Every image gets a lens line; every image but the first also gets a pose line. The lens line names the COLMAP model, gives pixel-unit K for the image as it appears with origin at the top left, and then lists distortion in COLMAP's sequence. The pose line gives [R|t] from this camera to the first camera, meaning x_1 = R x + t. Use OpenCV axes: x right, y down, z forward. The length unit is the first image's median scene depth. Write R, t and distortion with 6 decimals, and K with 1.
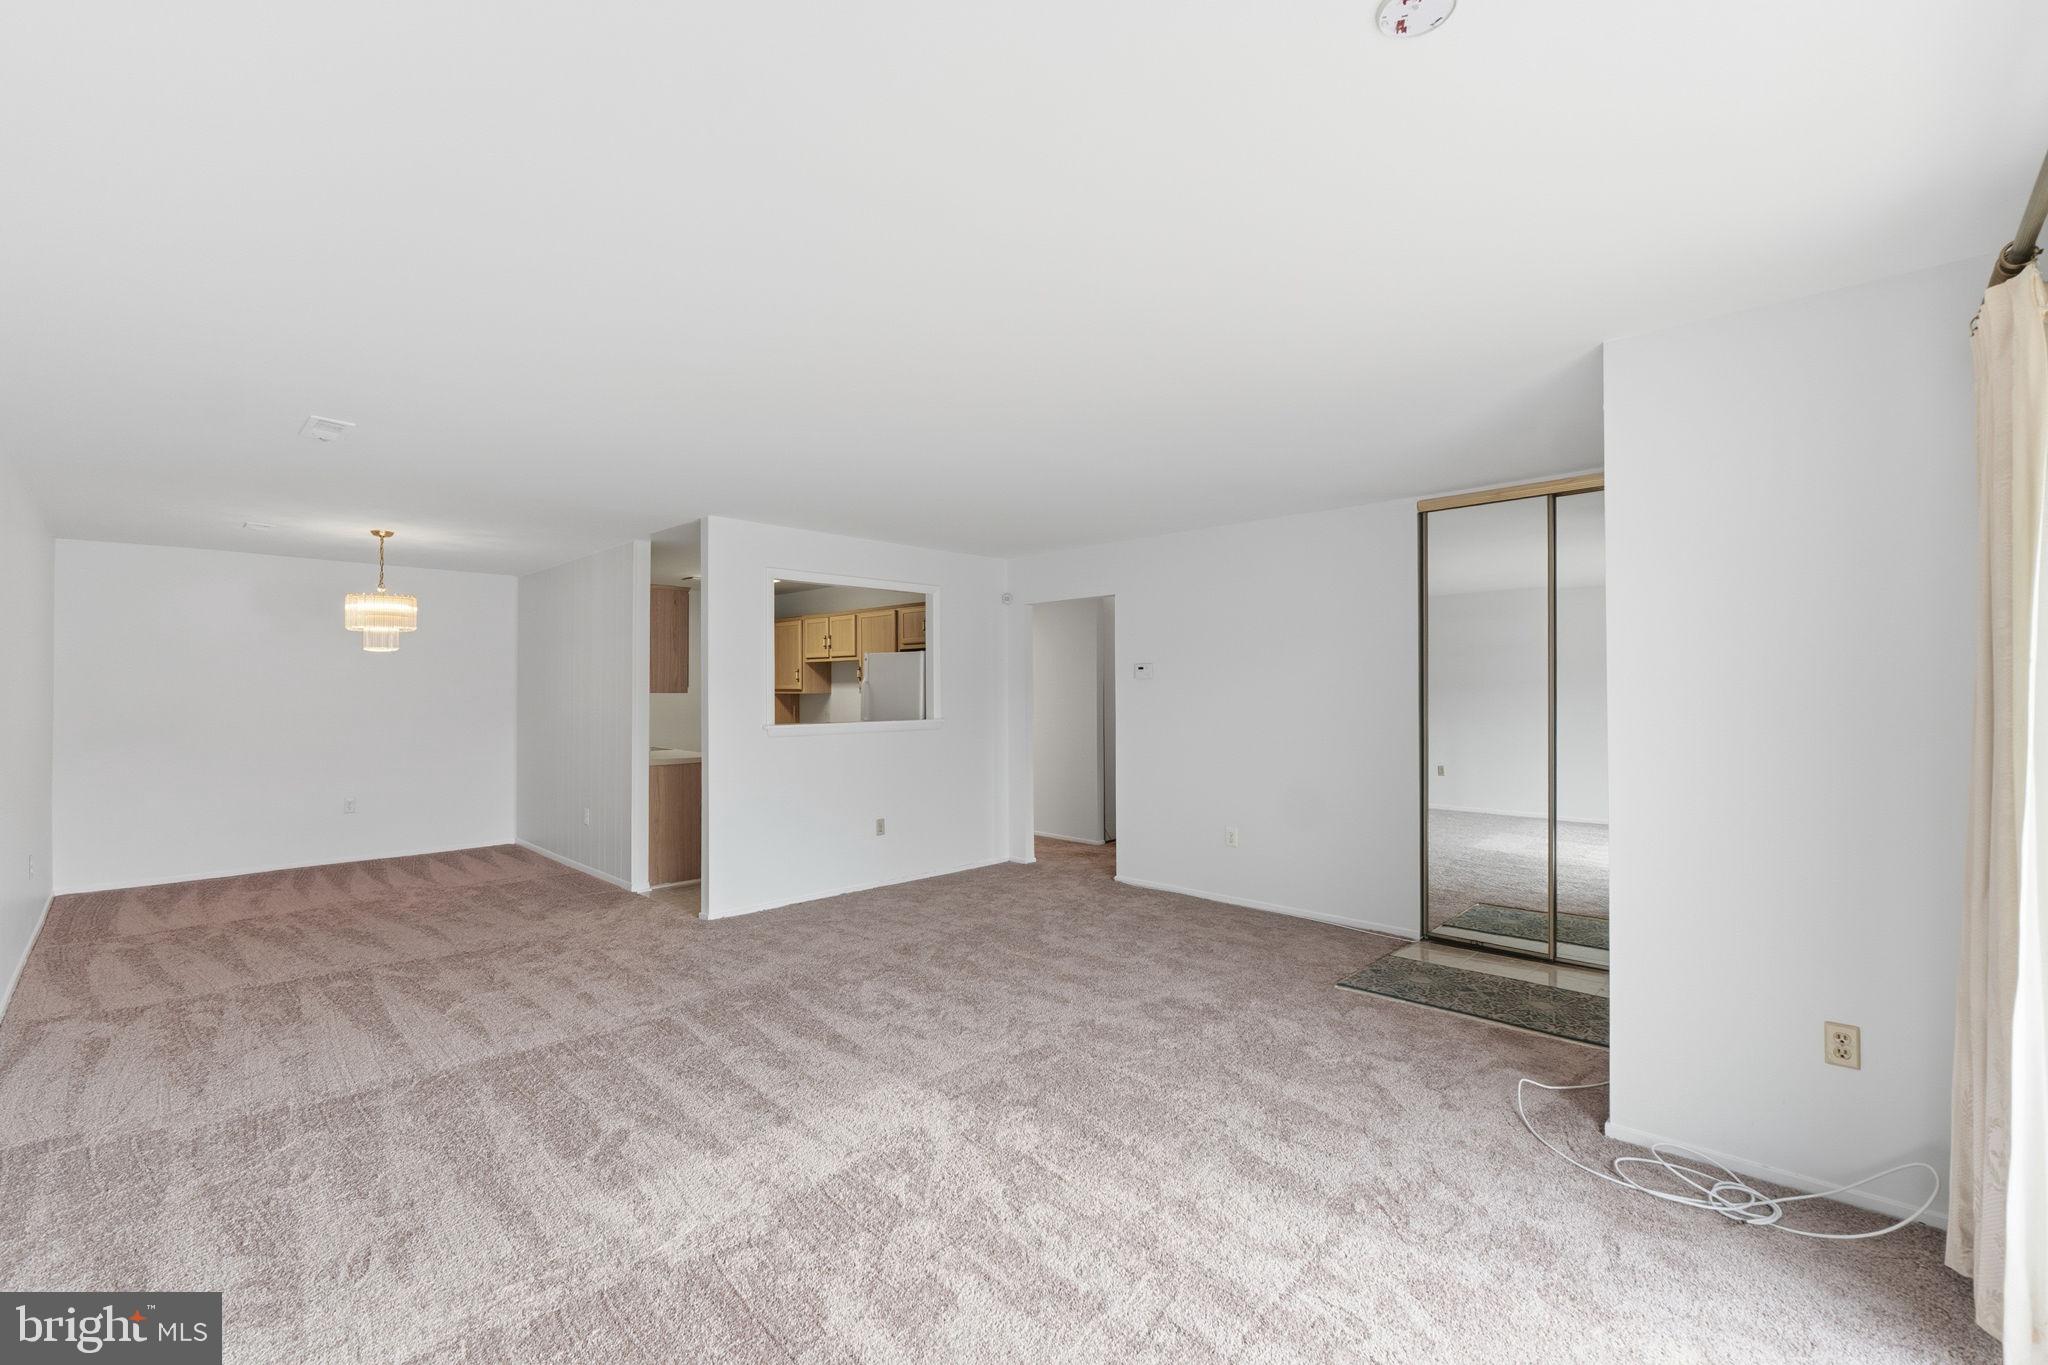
lens RADIAL K [[873.2, 0, 1019.9], [0, 873.2, 684.9], [0, 0, 1]] dist [-0.011867, 0.003122]
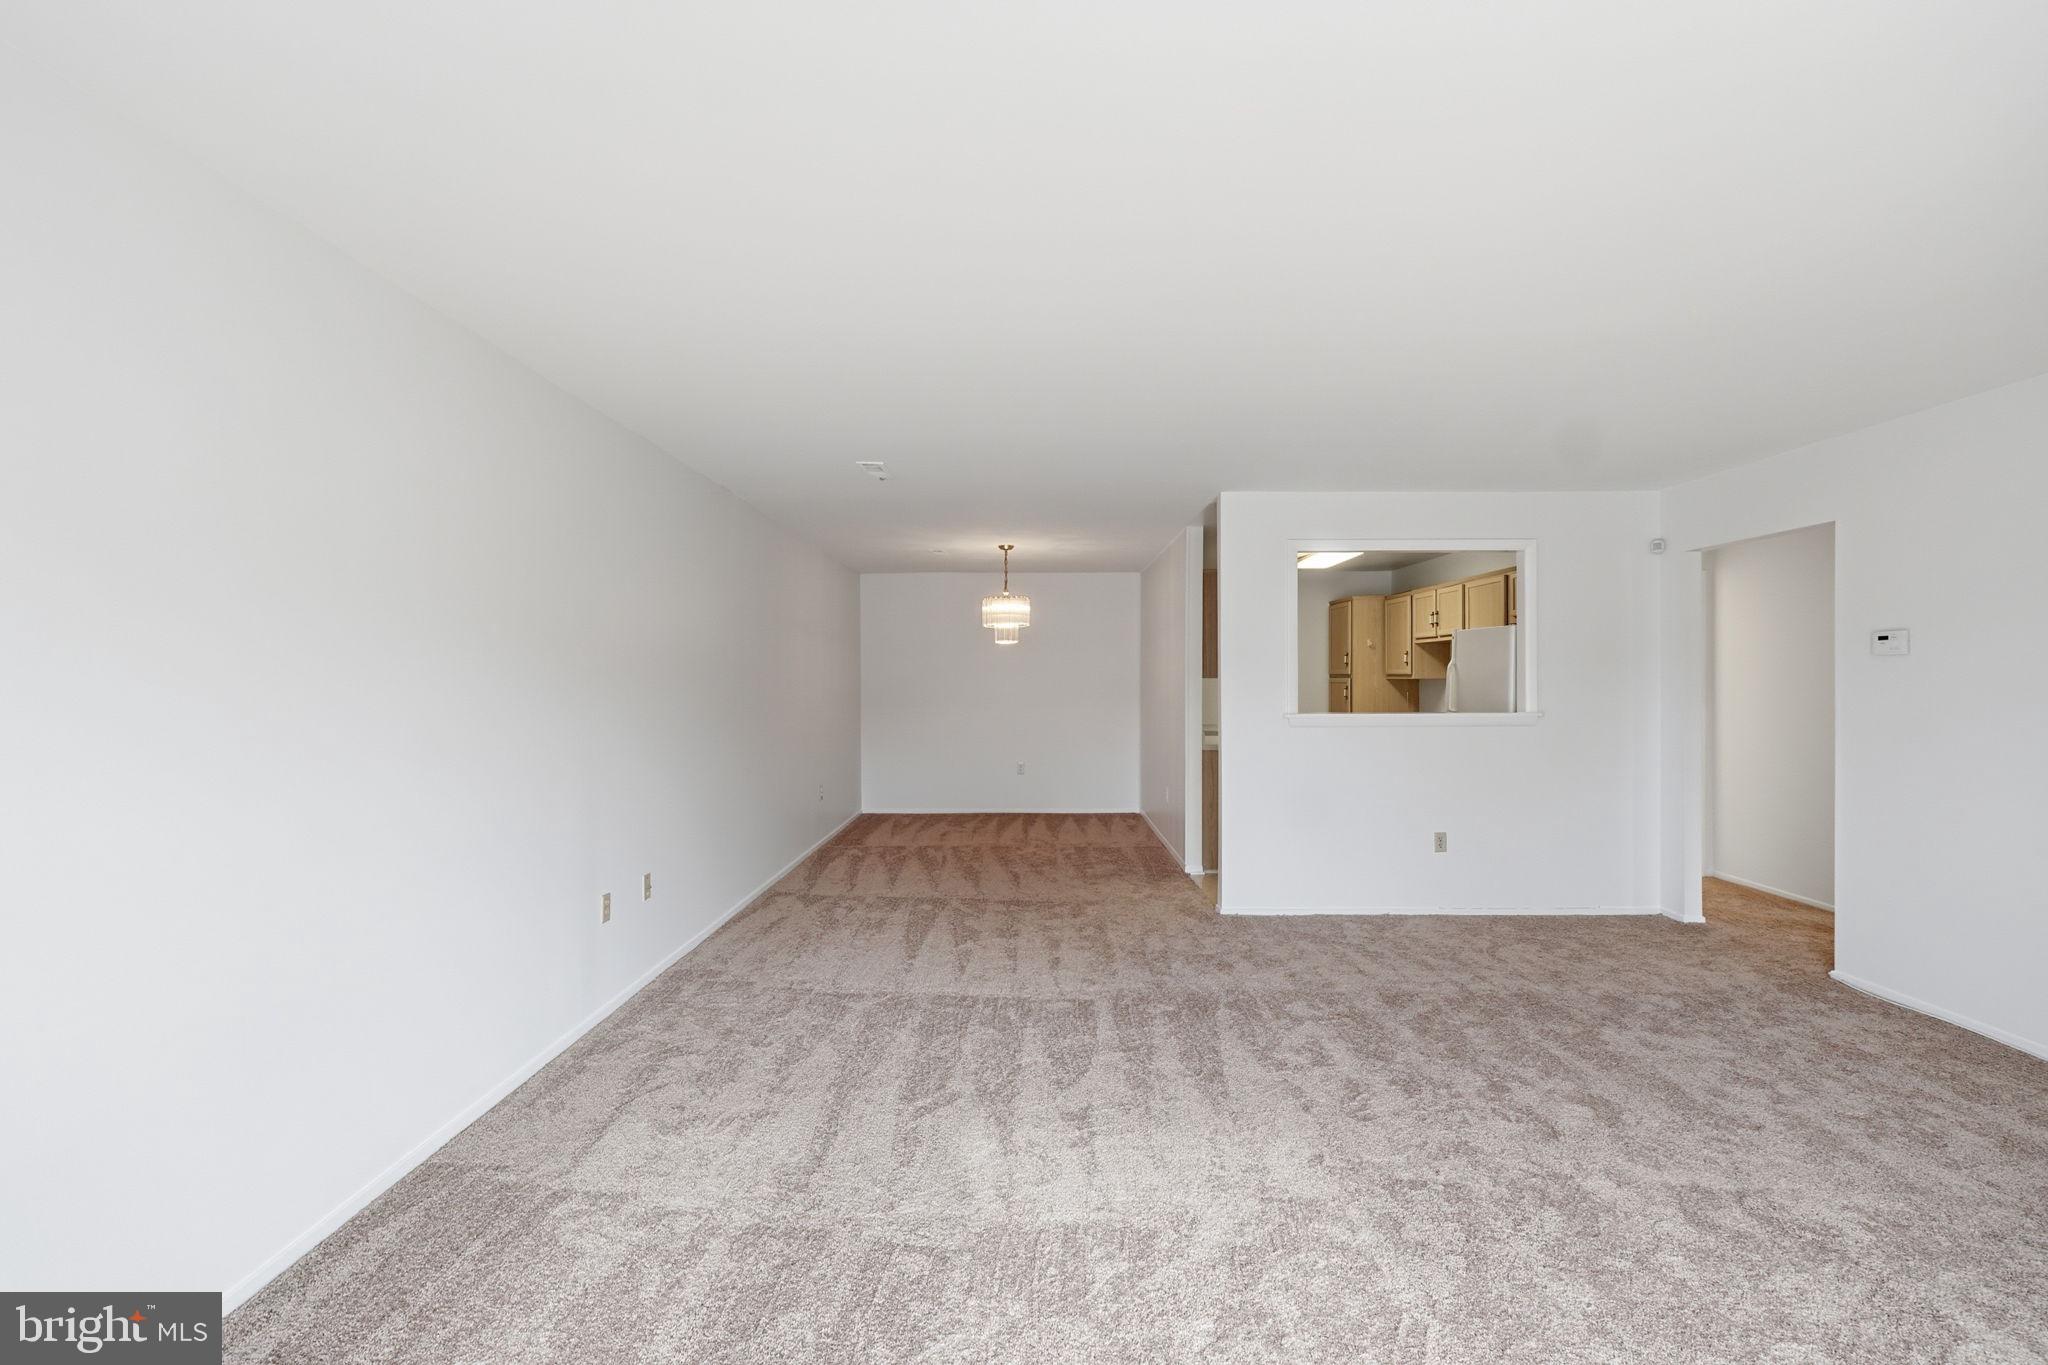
lens RADIAL K [[873.2, 0, 1008.6], [0, 873.2, 688.7], [0, 0, 1]] dist [-0.011867, 0.003122]
pose [[0.685989, 0.010399, -0.727537, 0.196686], [0.005699, 0.999790, 0.019665, 0.000428], [0.727589, -0.017636, 0.685786, 0.184242]]
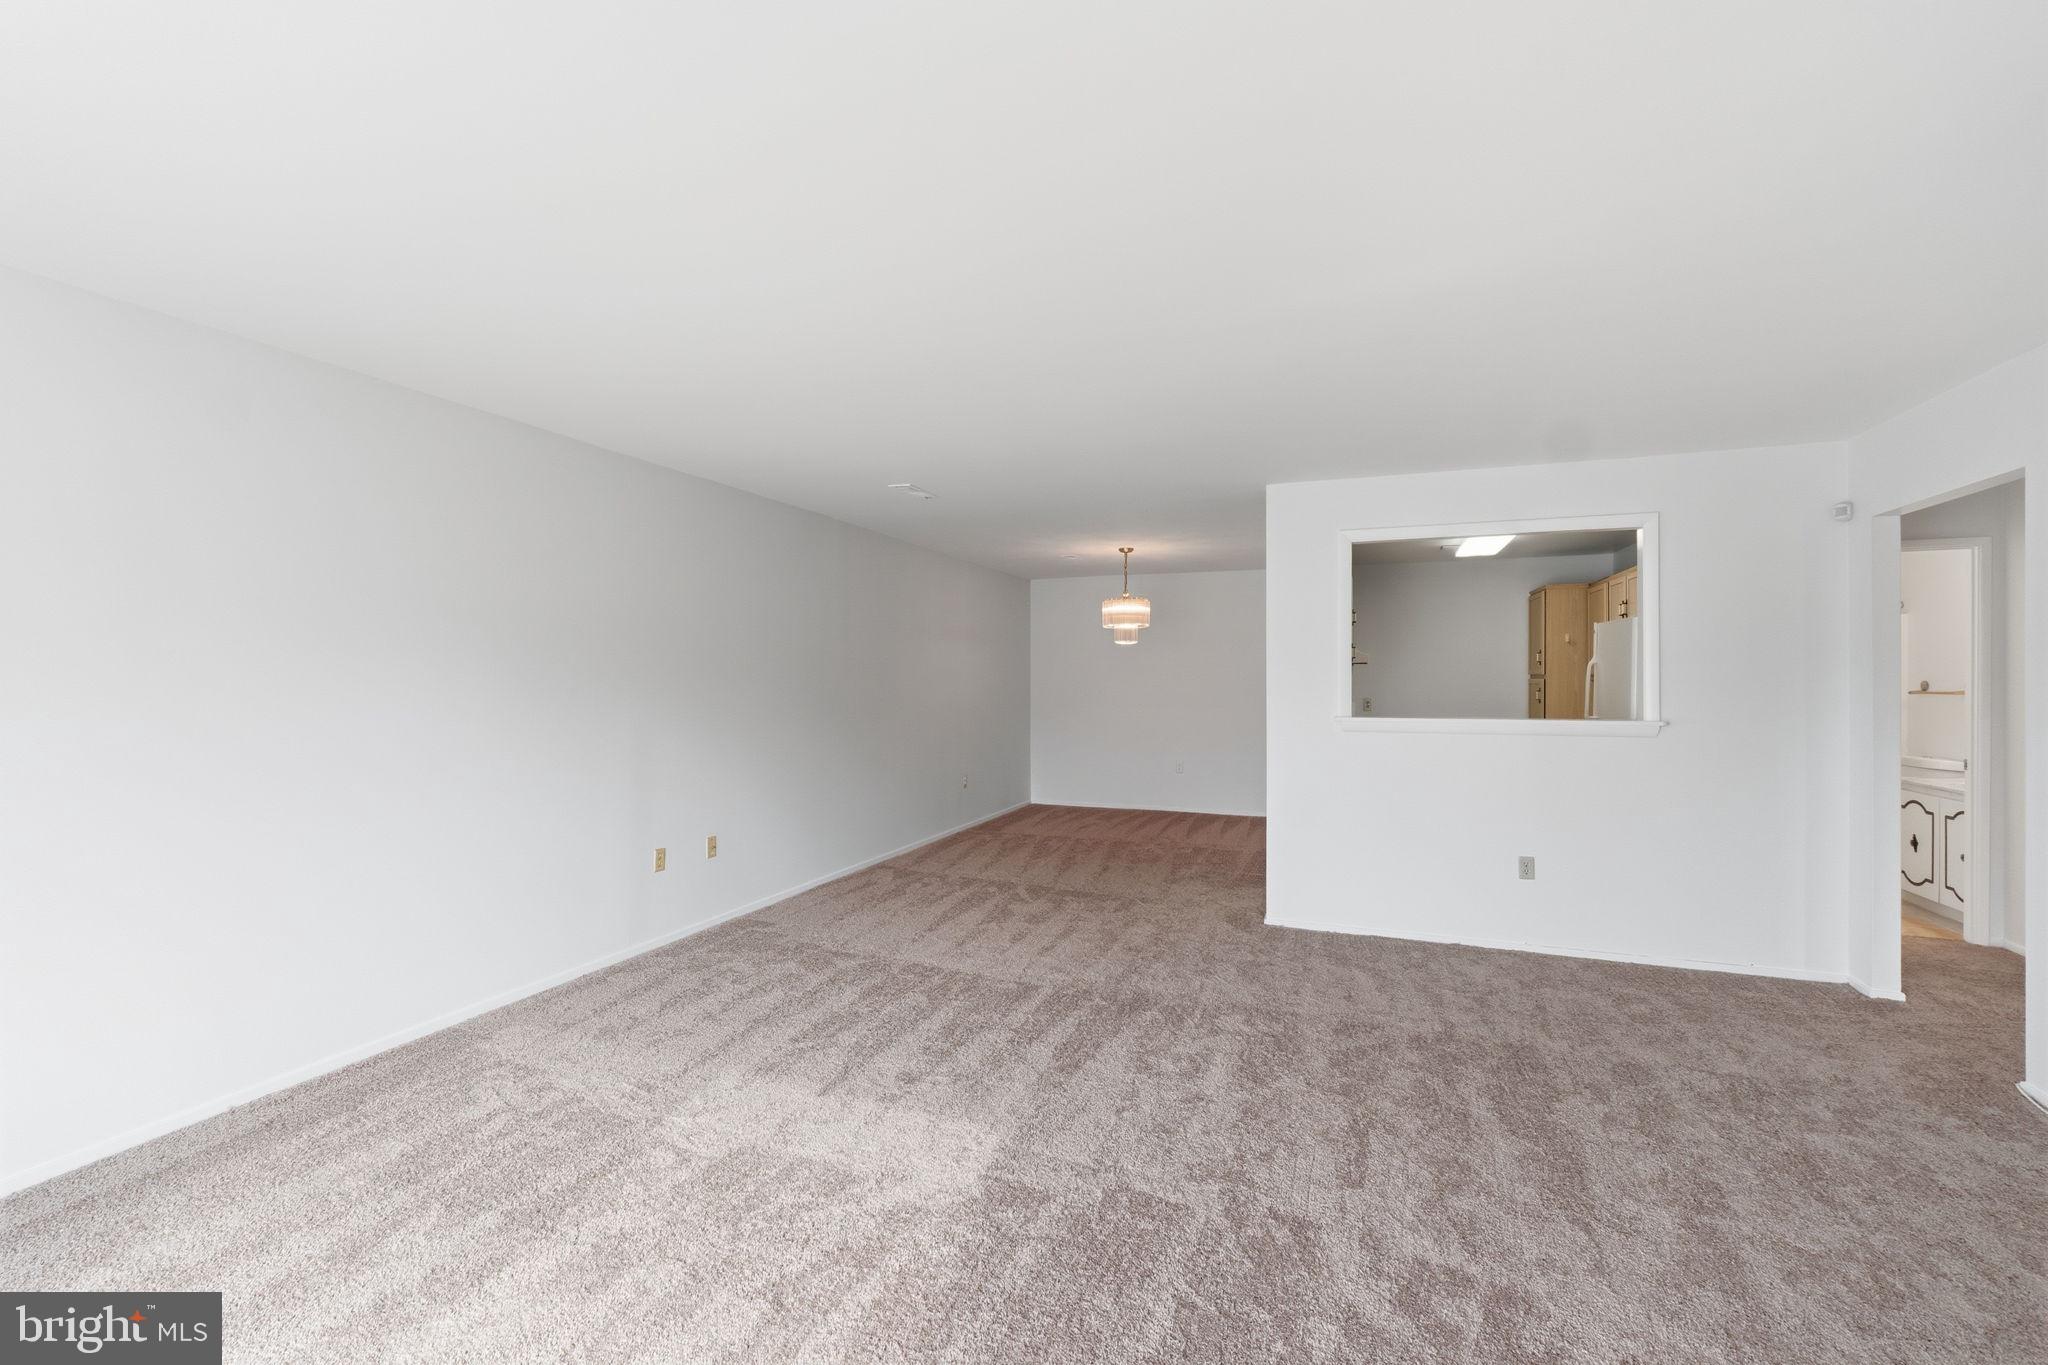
lens RADIAL K [[849.8, 0, 1002.2], [0, 849.8, 682.6], [0, 0, 1]] dist [-0.003134, -0.002271]
pose [[0.382973, 0.009622, -0.923710, 0.397139], [0.004689, 0.999913, 0.012360, 0.001390], [0.923748, -0.009064, 0.382894, 0.430613]]
